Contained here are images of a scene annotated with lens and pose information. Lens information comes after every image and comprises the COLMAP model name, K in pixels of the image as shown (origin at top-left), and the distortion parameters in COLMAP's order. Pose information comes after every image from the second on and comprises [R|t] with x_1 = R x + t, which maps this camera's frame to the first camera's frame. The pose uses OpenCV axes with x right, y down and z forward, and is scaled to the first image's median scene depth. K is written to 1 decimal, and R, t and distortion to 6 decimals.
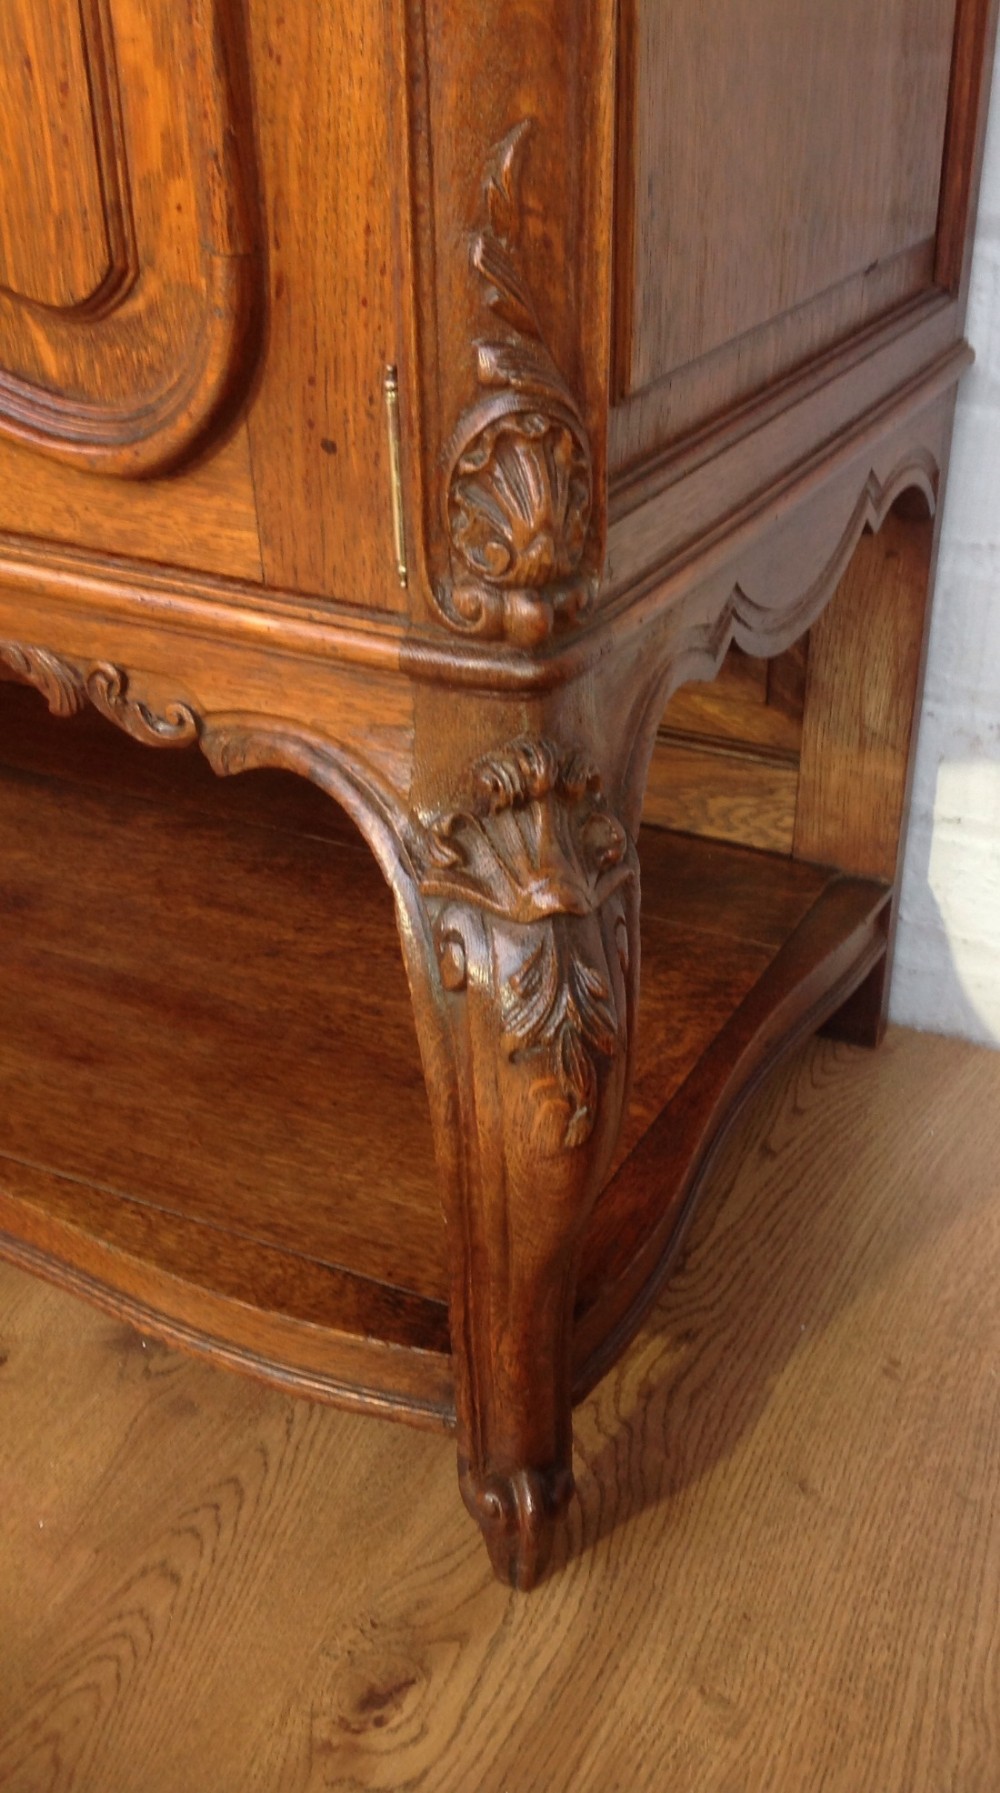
lens RADIAL K [[1717.2, 0, 661.2], [0, 1717.2, 896.5], [0, 0, 1]] dist [0.066883, -0.141093]
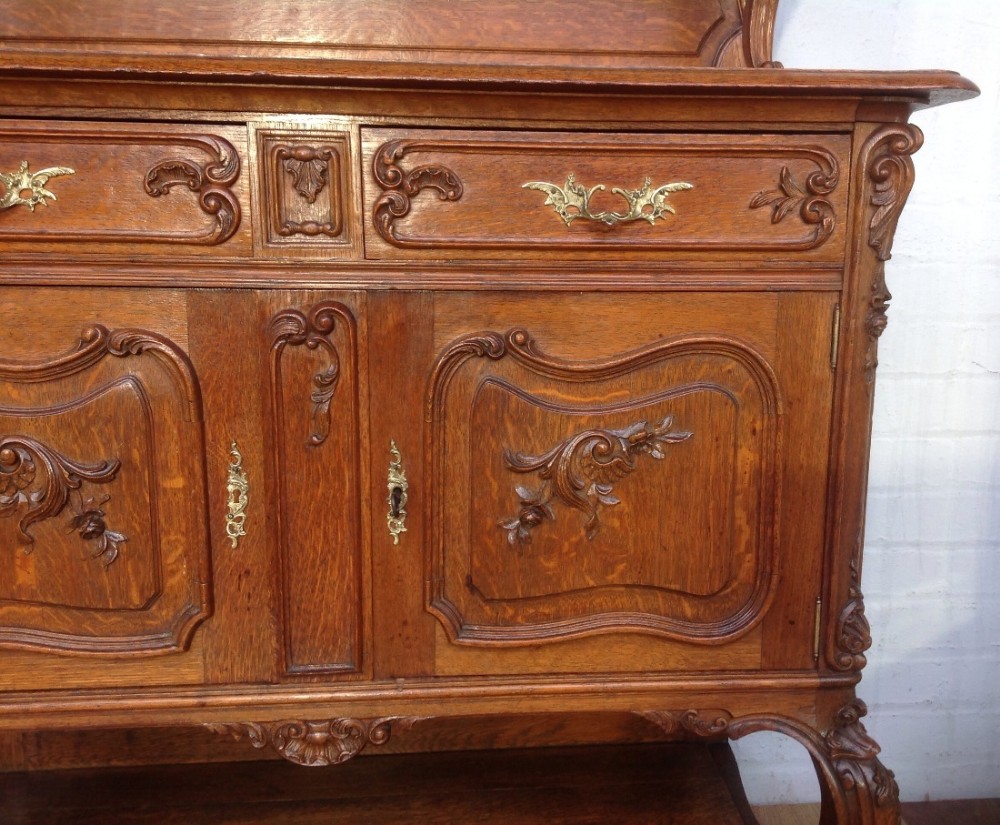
lens RADIAL K [[1060.9, 0, 554.7], [0, 1060.9, 415.0], [0, 0, 1]] dist [0.133353, -0.290301]
pose [[0.874986, -0.105345, 0.472549, -1.565478], [0.254305, 0.930555, -0.263432, -0.214865], [-0.411982, 0.350671, 0.841012, -0.687284]]
